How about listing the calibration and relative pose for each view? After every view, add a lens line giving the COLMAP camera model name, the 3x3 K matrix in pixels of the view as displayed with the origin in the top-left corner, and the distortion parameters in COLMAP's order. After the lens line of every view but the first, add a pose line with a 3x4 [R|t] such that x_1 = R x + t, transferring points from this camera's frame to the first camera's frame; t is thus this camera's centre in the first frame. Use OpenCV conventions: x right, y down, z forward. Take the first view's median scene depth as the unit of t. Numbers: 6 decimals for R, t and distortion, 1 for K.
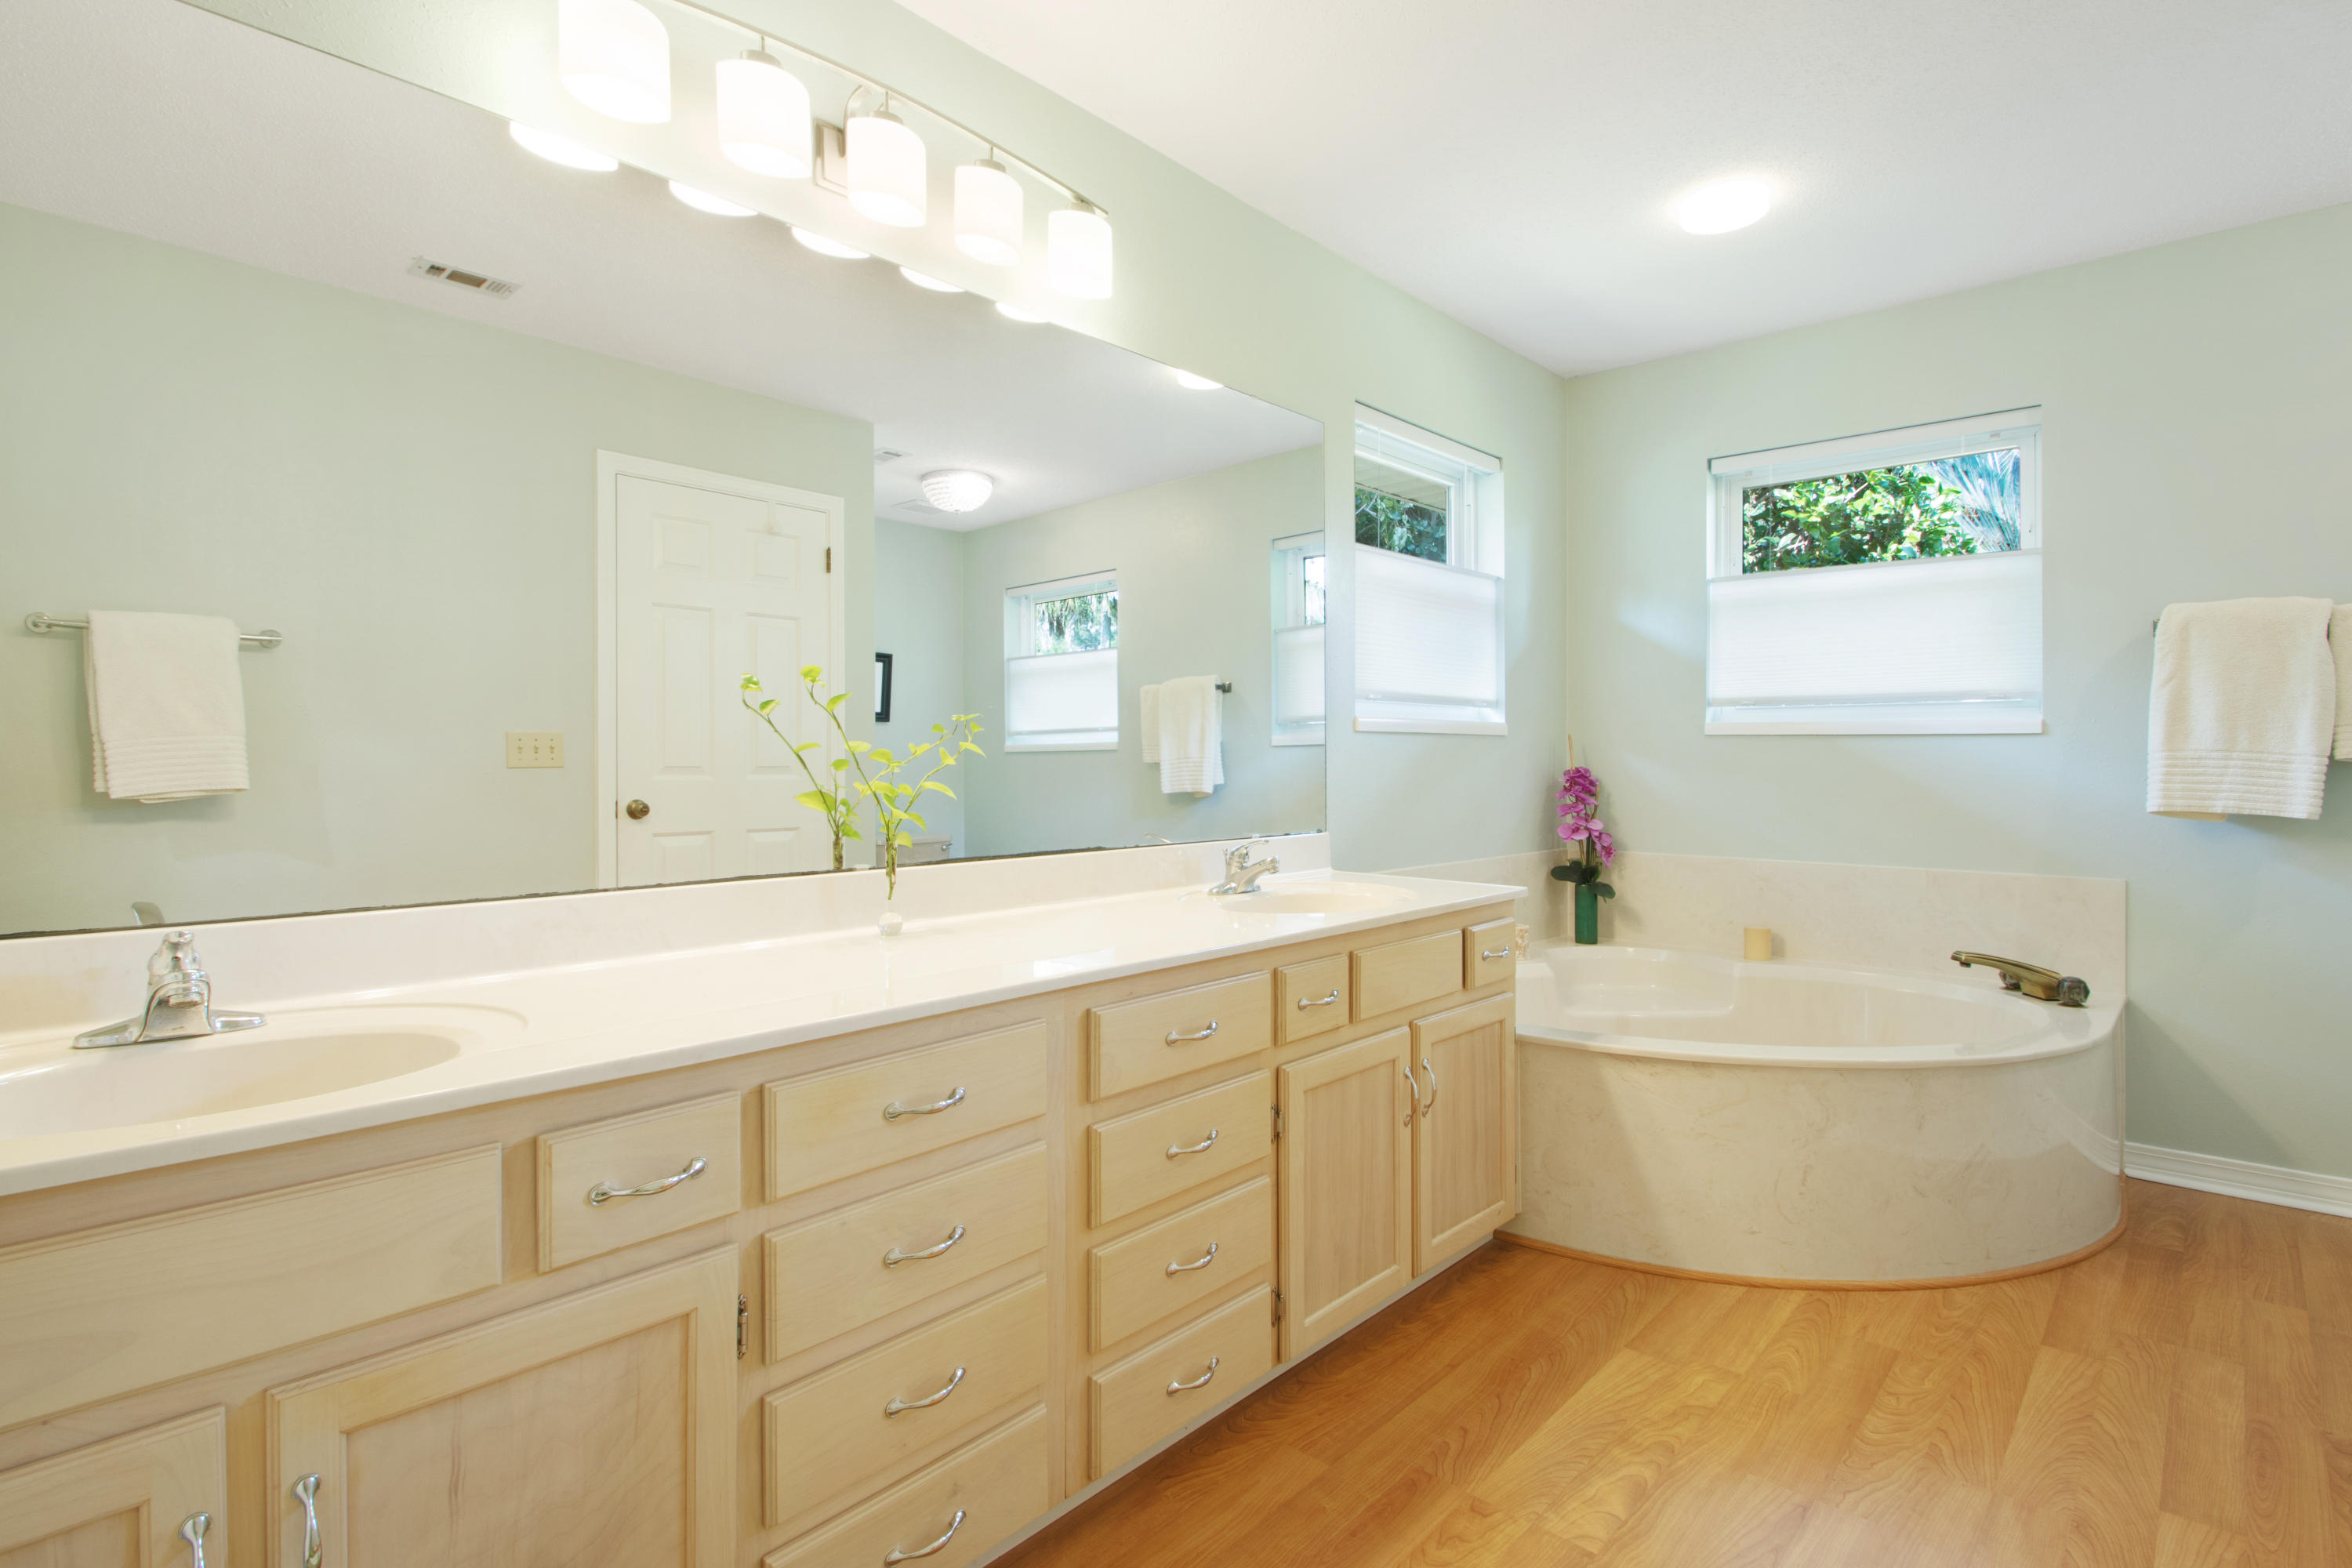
lens RADIAL K [[1134.2, 0, 1172.0], [0, 1134.2, 778.5], [0, 0, 1]] dist [0.001300, -0.008113]
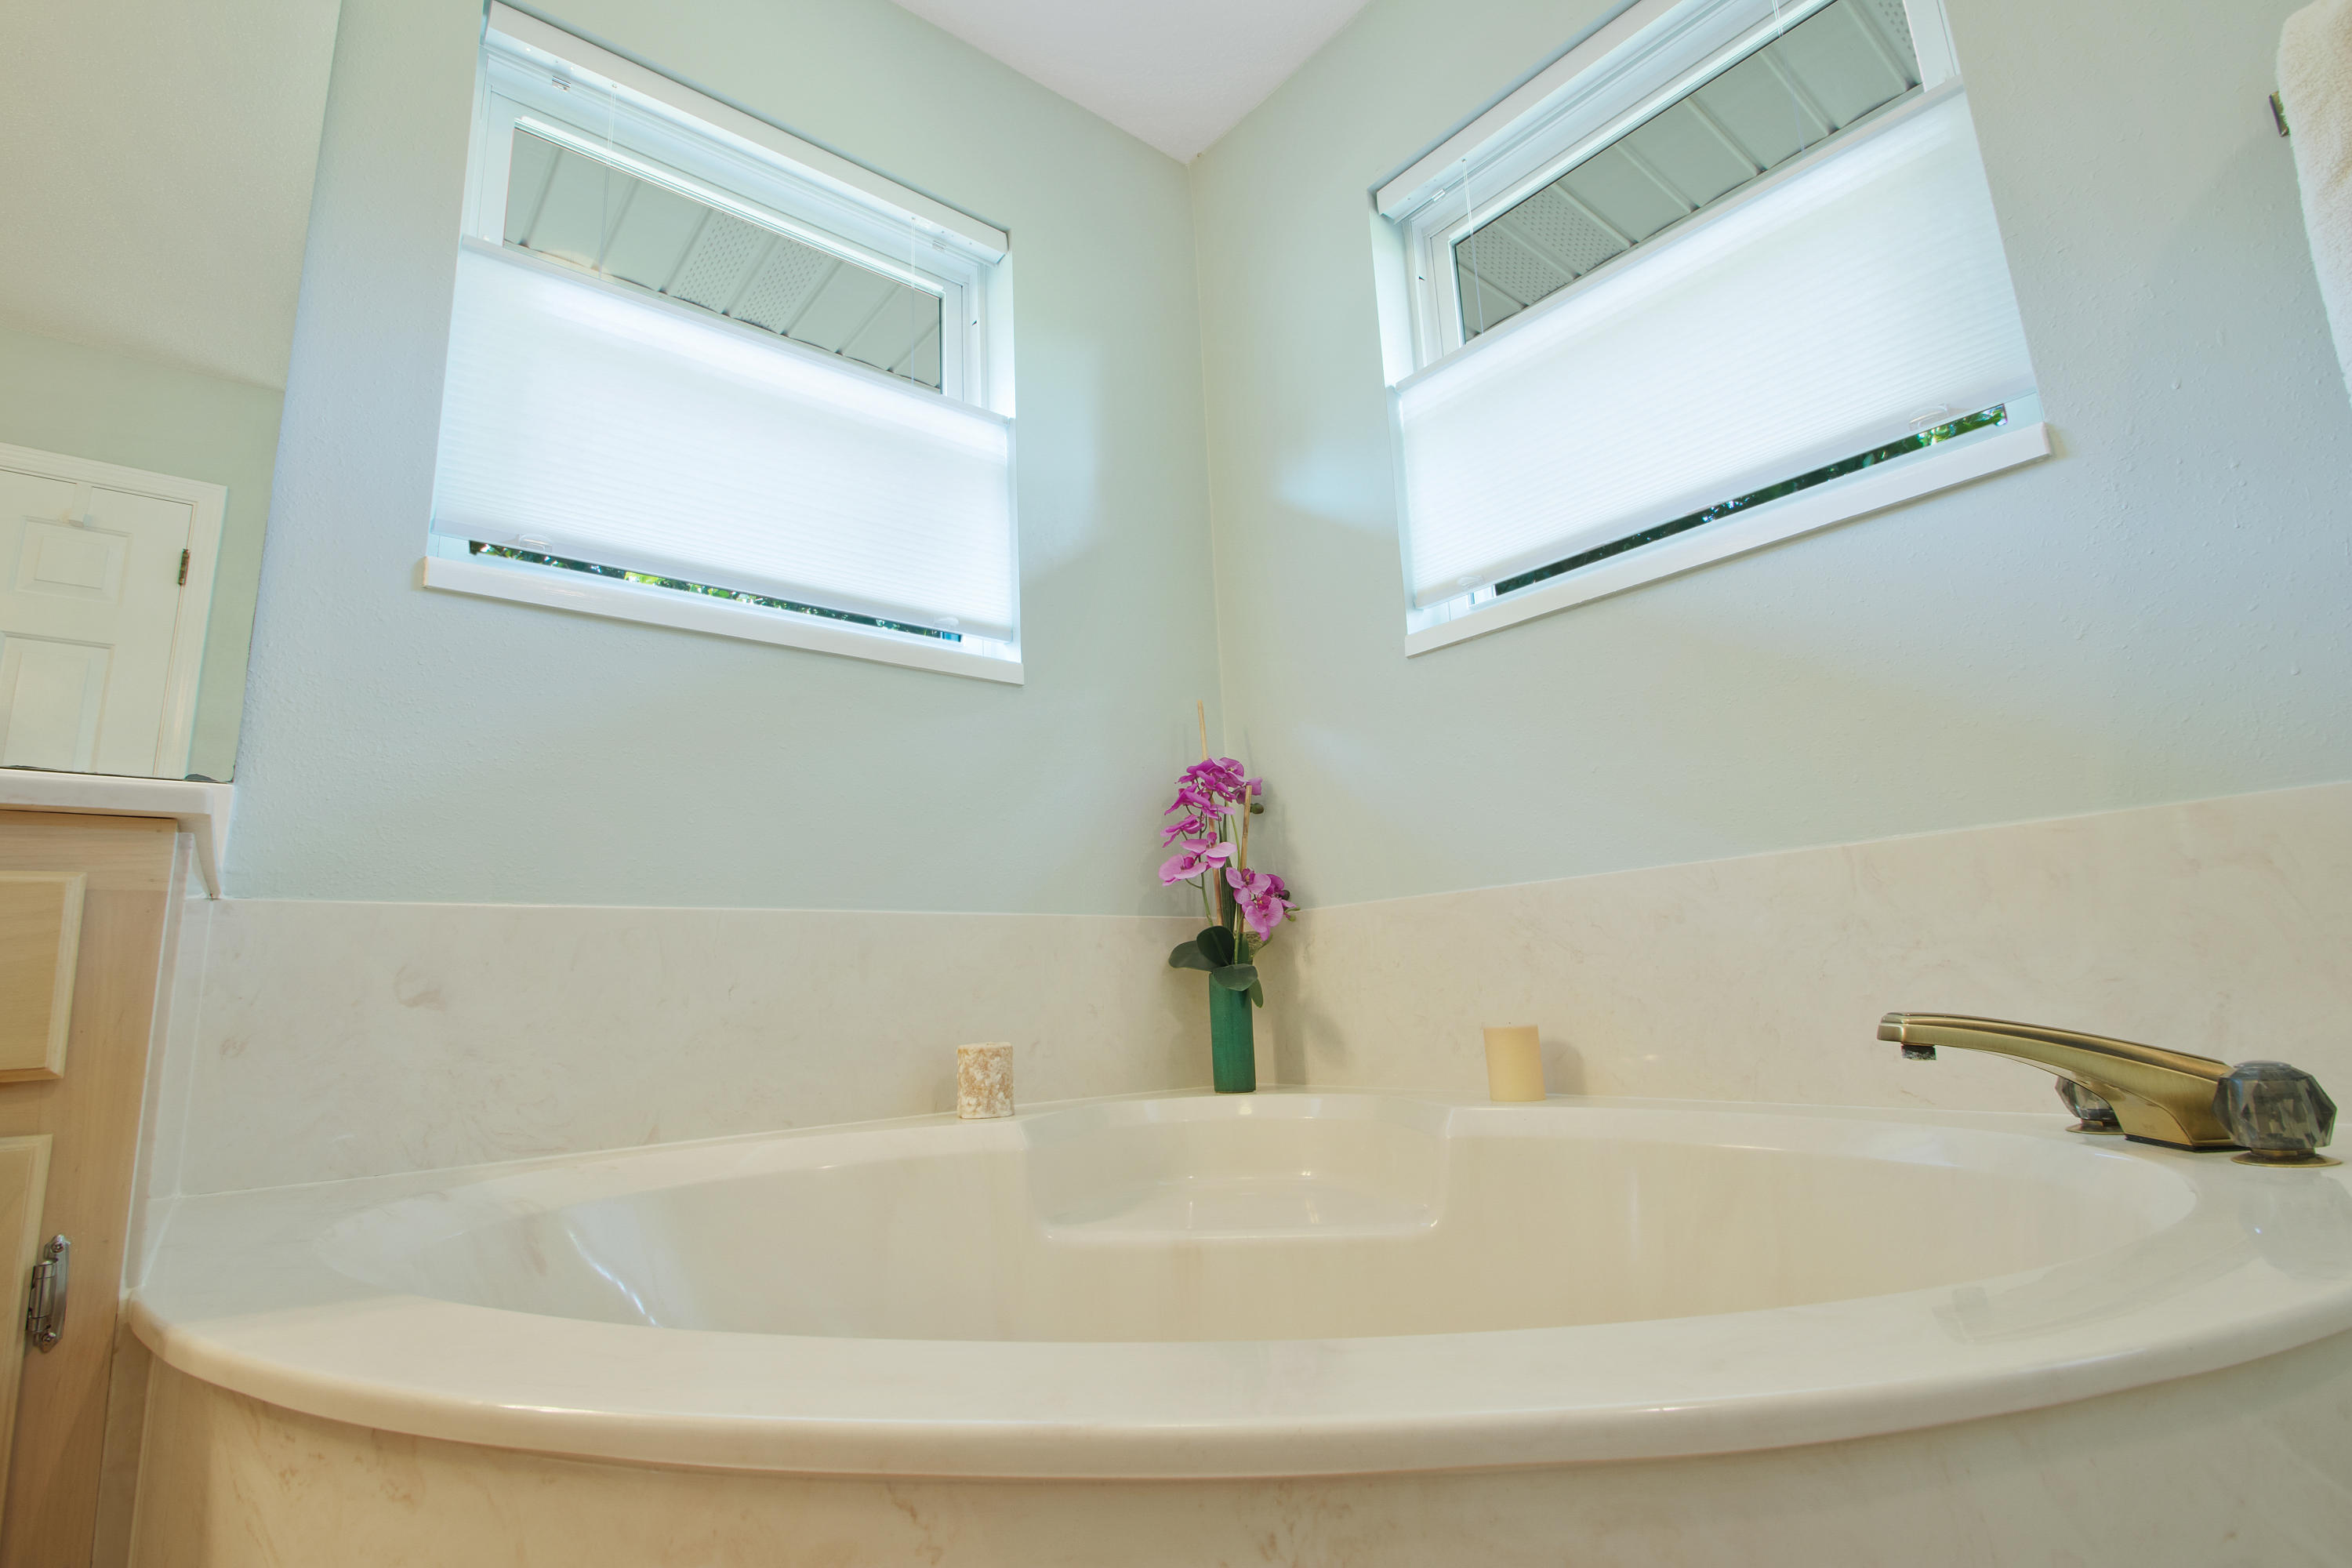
lens RADIAL K [[1134.2, 0, 1164.2], [0, 1134.2, 766.7], [0, 0, 1]] dist [0.001300, -0.008113]
pose [[0.992117, -0.067546, -0.105551, 0.487849], [0.044045, 0.976513, -0.210908, 0.134231], [0.117318, 0.204597, 0.971790, 0.591033]]
